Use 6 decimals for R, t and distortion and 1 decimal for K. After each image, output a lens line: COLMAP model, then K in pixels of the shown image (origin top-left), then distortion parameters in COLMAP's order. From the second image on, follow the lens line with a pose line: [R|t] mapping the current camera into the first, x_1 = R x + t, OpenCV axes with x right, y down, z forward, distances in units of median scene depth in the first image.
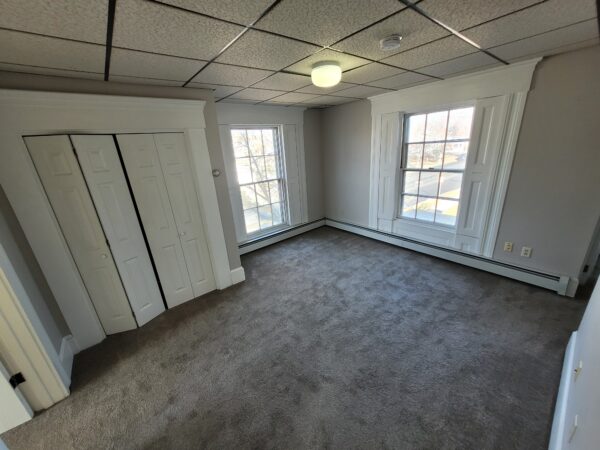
lens RADIAL K [[232.8, 0, 301.2], [0, 232.8, 225.8], [0, 0, 1]] dist [0.002277, -0.000645]
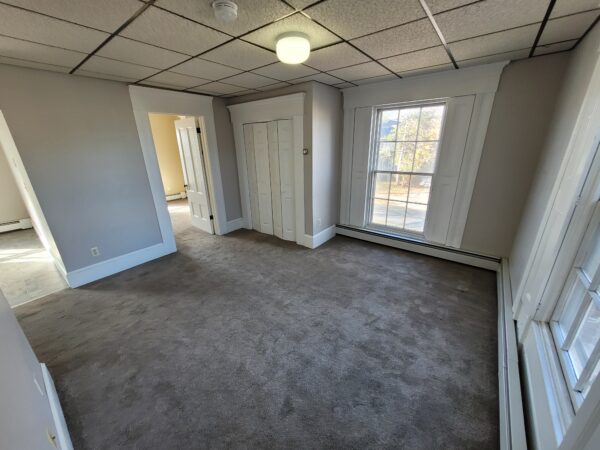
lens RADIAL K [[232.8, 0, 297.4], [0, 232.8, 223.3], [0, 0, 1]] dist [0.002277, -0.000645]
pose [[0.211811, 0.374562, -0.902685, 0.670678], [-0.313966, 0.900761, 0.300092, -0.182782], [0.925506, 0.219850, 0.308391, 0.508625]]
